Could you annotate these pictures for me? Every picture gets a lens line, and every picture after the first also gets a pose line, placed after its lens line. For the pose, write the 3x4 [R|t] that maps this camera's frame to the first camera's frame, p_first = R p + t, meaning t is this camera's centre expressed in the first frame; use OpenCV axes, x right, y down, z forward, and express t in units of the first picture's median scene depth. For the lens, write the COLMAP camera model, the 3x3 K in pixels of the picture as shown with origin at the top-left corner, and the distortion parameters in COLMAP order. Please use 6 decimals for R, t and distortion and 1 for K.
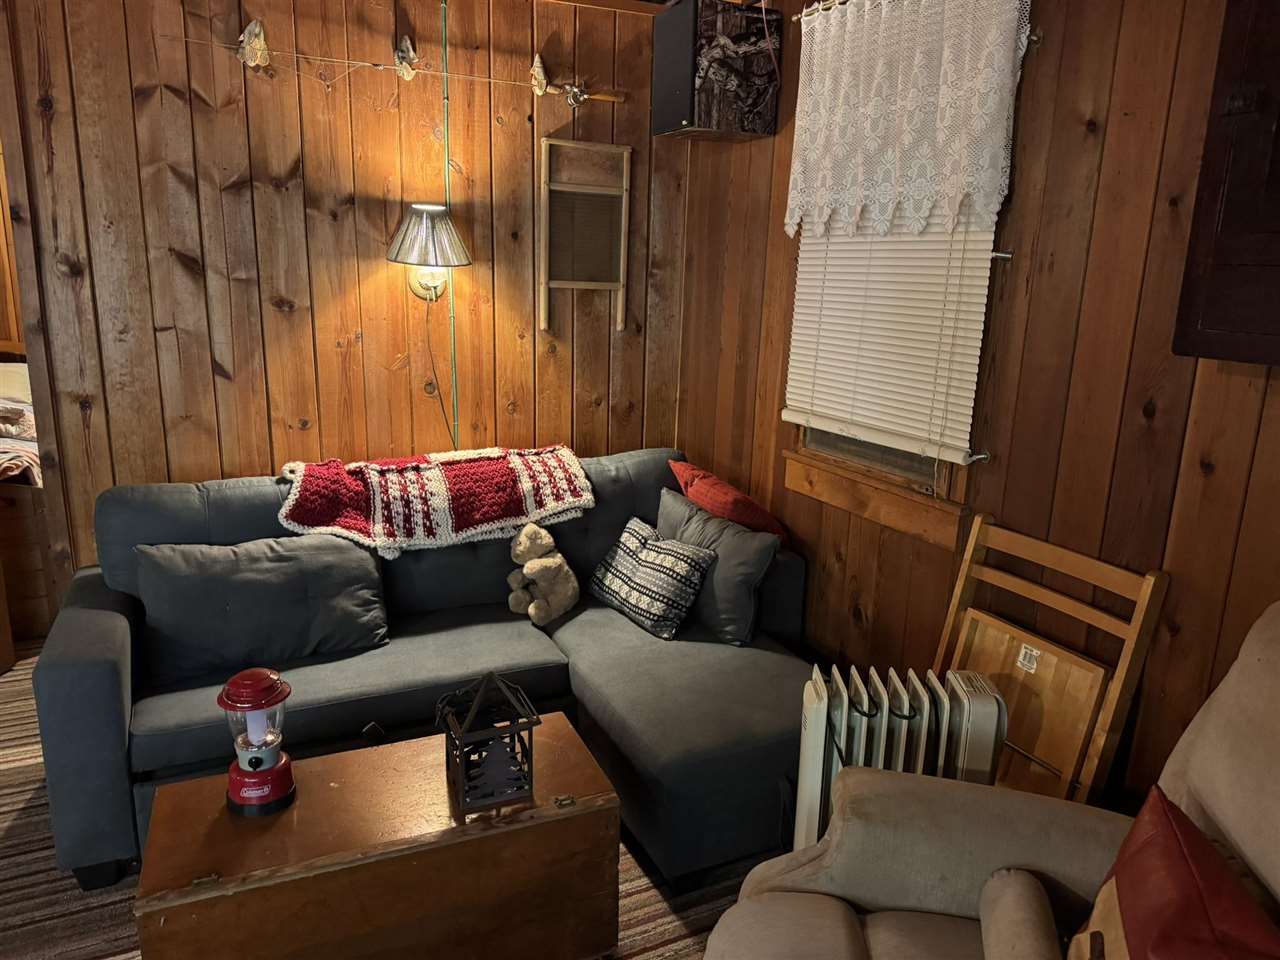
lens RADIAL K [[897.1, 0, 633.4], [0, 897.1, 476.6], [0, 0, 1]] dist [0.152730, -0.242852]
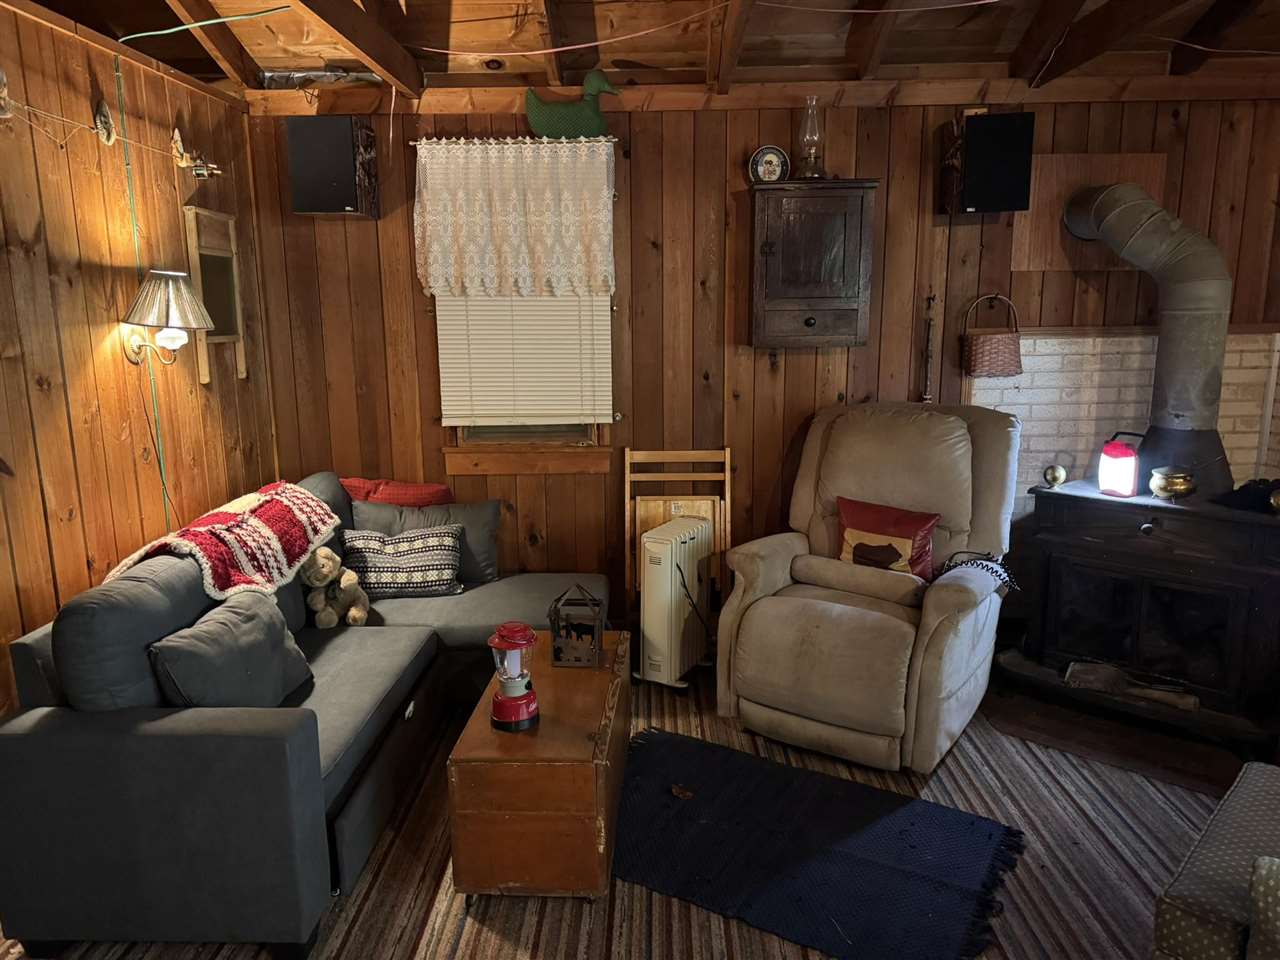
lens RADIAL K [[893.3, 0, 633.6], [0, 893.3, 484.3], [0, 0, 1]] dist [0.070138, -0.079738]
pose [[0.448735, -0.202257, 0.870476, -0.948698], [0.224572, 0.968317, 0.109223, -0.063172], [-0.864988, 0.146472, 0.479939, 0.106728]]
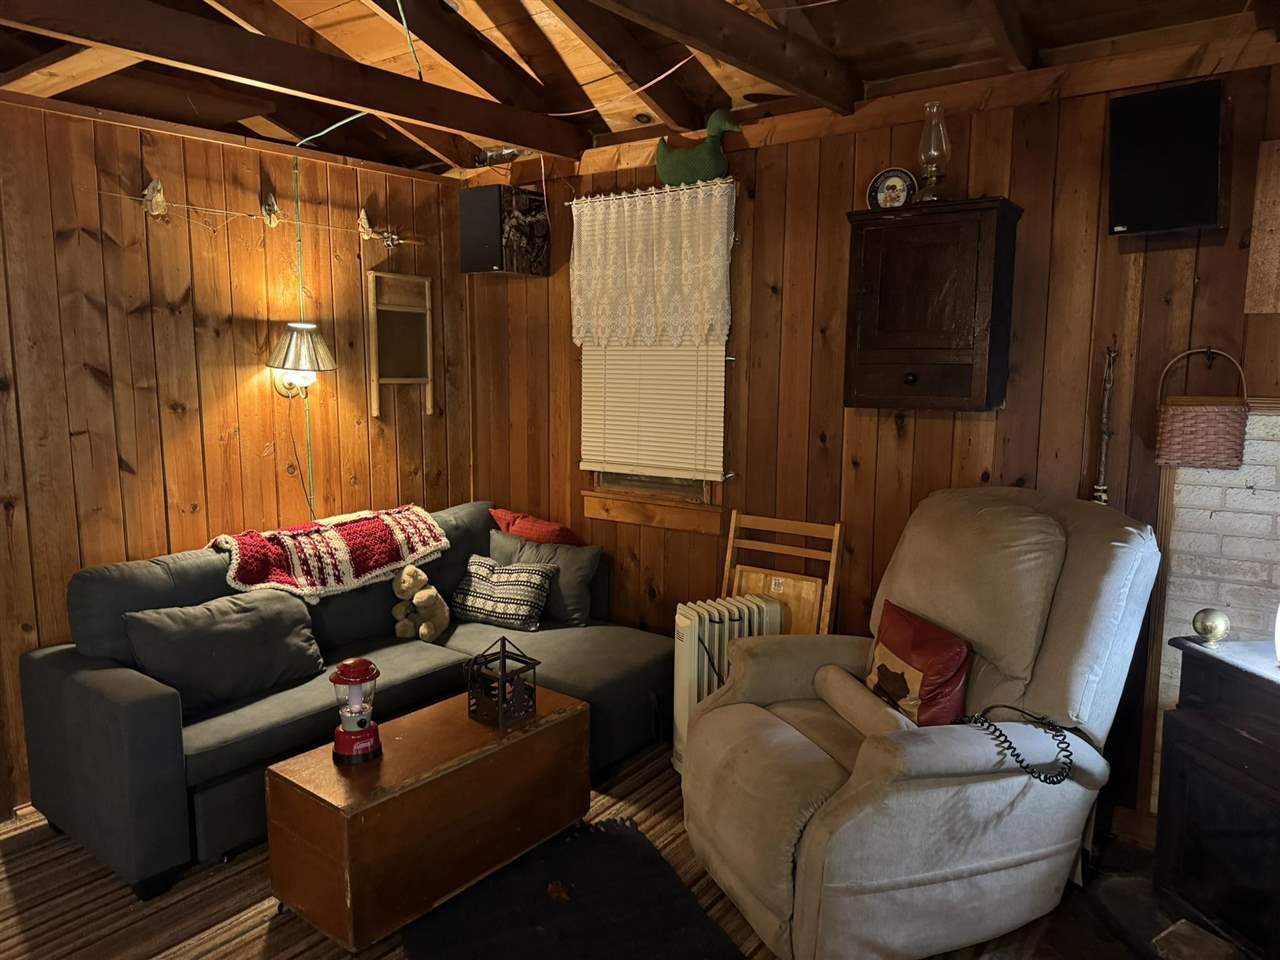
lens RADIAL K [[897.1, 0, 633.4], [0, 897.1, 476.6], [0, 0, 1]] dist [0.152730, -0.242852]
pose [[0.888102, -0.083172, 0.452058, -0.420311], [0.123309, 0.990553, -0.060002, 0.045859], [-0.442797, 0.109031, 0.889968, -0.315660]]
